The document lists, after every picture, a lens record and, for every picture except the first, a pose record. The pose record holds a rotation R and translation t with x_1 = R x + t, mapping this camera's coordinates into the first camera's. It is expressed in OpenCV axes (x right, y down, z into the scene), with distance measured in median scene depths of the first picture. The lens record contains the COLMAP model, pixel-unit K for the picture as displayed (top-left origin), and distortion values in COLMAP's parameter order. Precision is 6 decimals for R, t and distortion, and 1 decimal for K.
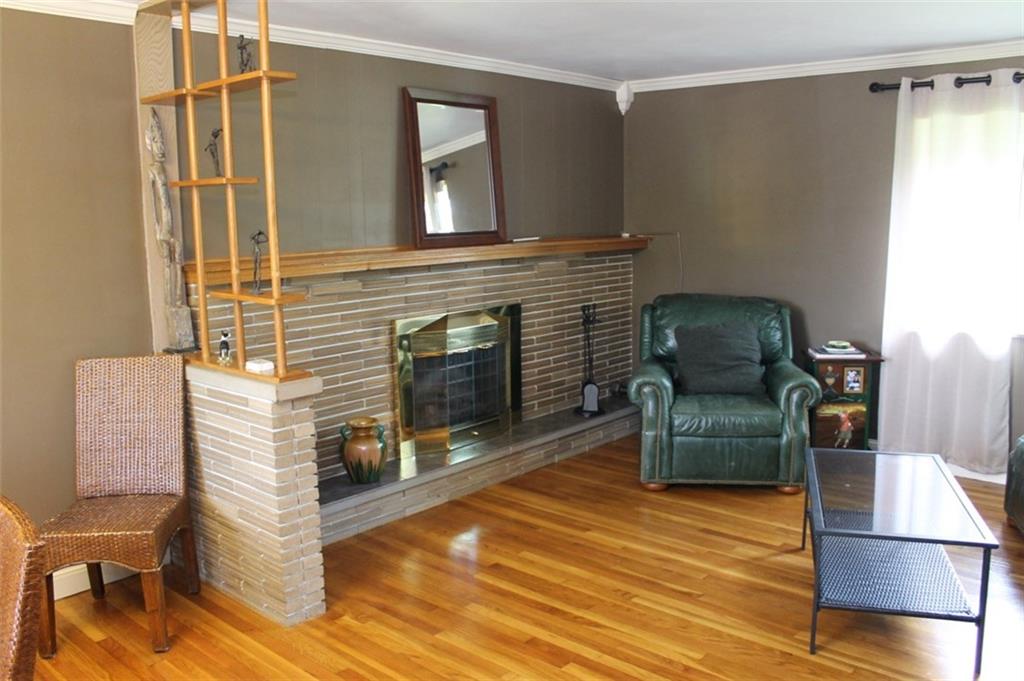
lens RADIAL K [[870.3, 0, 505.9], [0, 870.3, 341.0], [0, 0, 1]] dist [-0.149905, 0.112541]
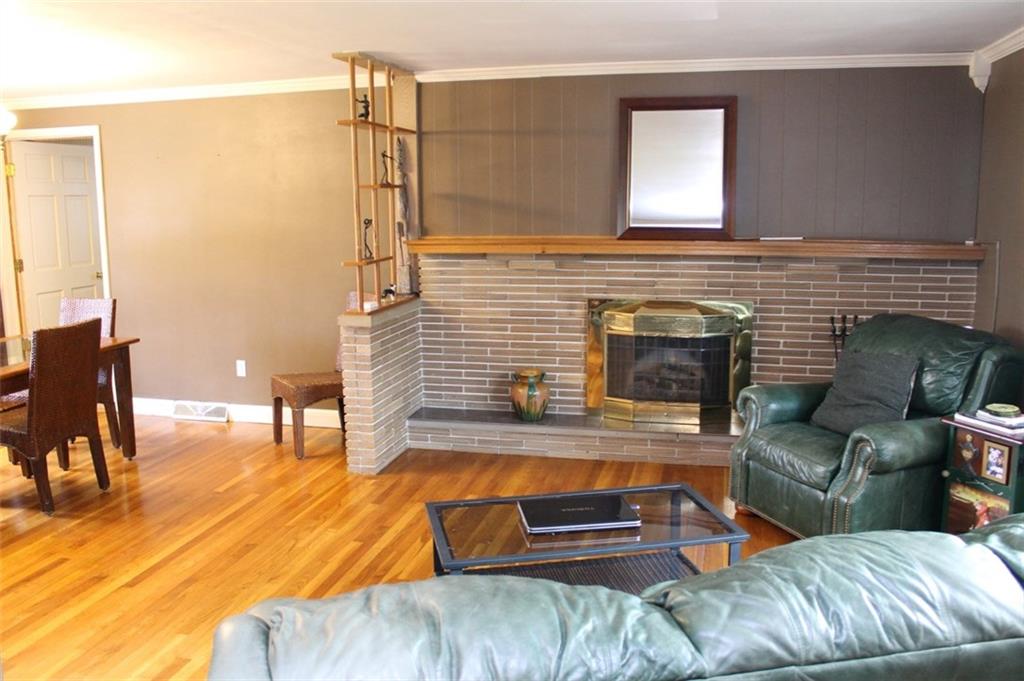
lens RADIAL K [[870.3, 0, 508.3], [0, 870.3, 343.4], [0, 0, 1]] dist [-0.149905, 0.112541]
pose [[0.465741, 0.158830, -0.870551, 0.807111], [-0.132682, 0.985174, 0.108759, -0.072112], [0.874918, 0.064853, 0.479910, 0.314240]]
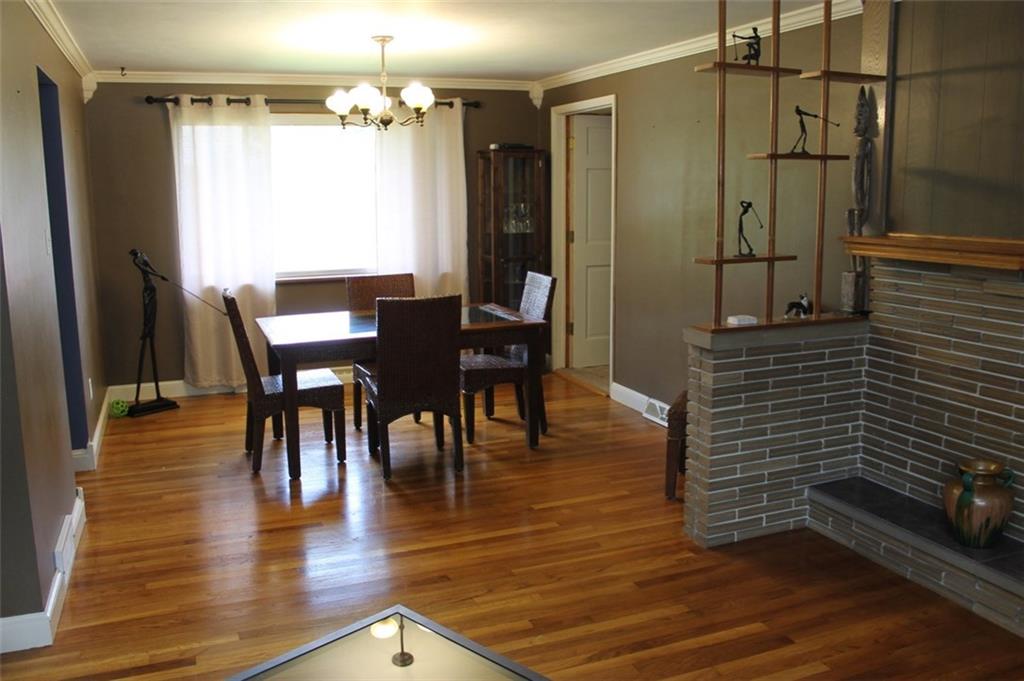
lens RADIAL K [[870.3, 0, 503.8], [0, 870.3, 339.9], [0, 0, 1]] dist [-0.149905, 0.112541]
pose [[-0.451691, 0.175121, -0.874819, 0.568873], [-0.120302, 0.959637, 0.254214, -0.131652], [0.884027, 0.220068, -0.412392, 0.796467]]
